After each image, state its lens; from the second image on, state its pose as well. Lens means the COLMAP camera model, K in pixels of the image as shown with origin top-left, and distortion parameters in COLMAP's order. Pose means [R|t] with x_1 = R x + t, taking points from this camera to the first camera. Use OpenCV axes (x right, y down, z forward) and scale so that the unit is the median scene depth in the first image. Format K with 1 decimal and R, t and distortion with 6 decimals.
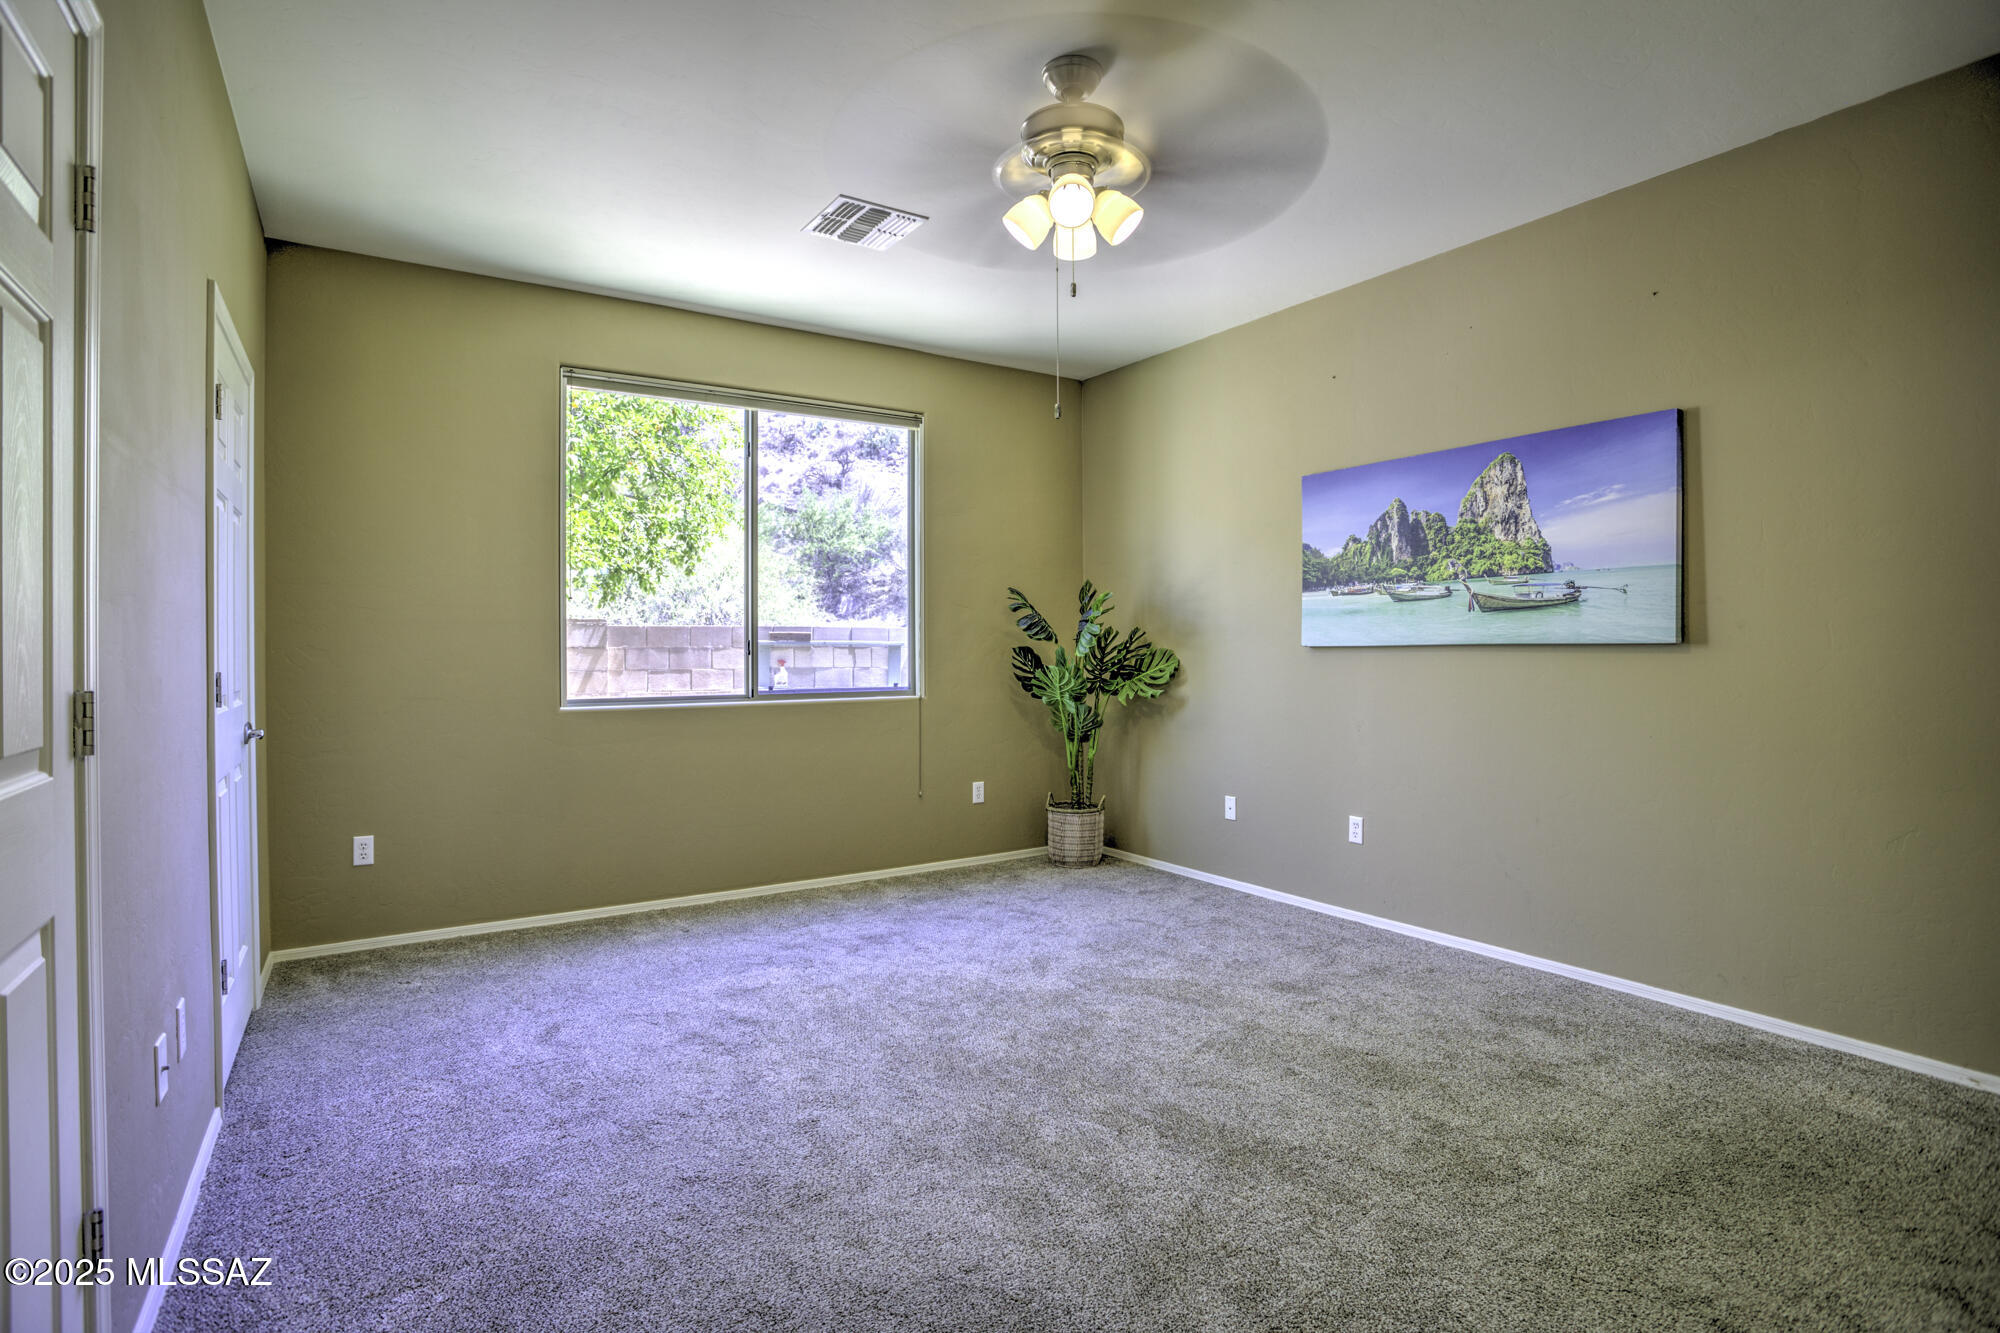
lens RADIAL K [[976.4, 0, 1004.0], [0, 976.4, 661.9], [0, 0, 1]] dist [-0.063631, 0.025498]
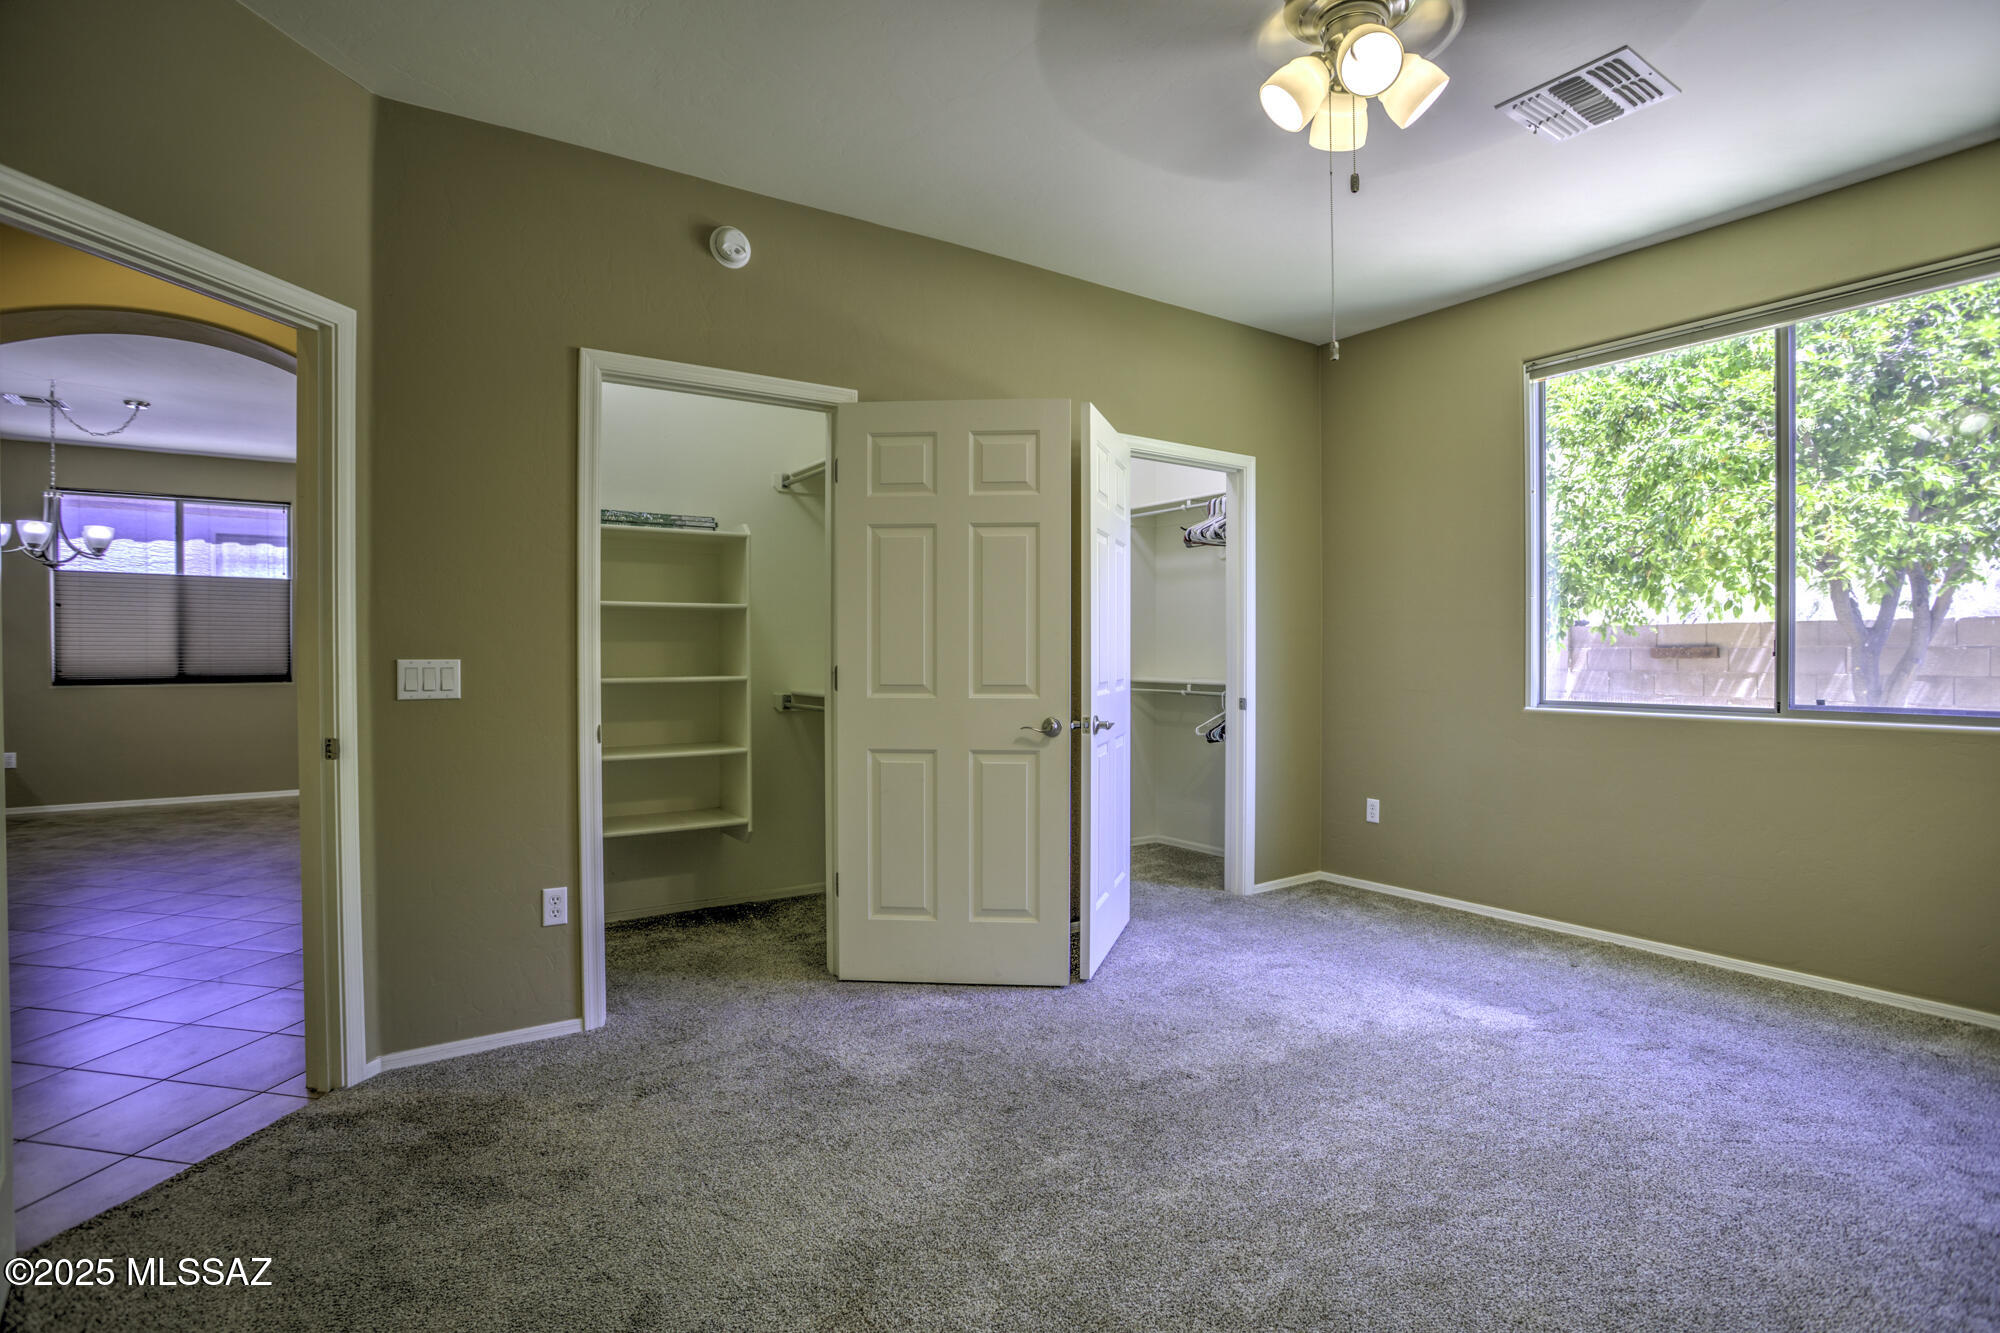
lens RADIAL K [[976.4, 0, 1012.1], [0, 976.4, 659.0], [0, 0, 1]] dist [-0.063631, 0.025498]
pose [[0.041578, 0.006699, -0.999113, 0.506995], [-0.023468, 0.999708, 0.005727, 0.005238], [0.998860, 0.023209, 0.041723, 0.434921]]
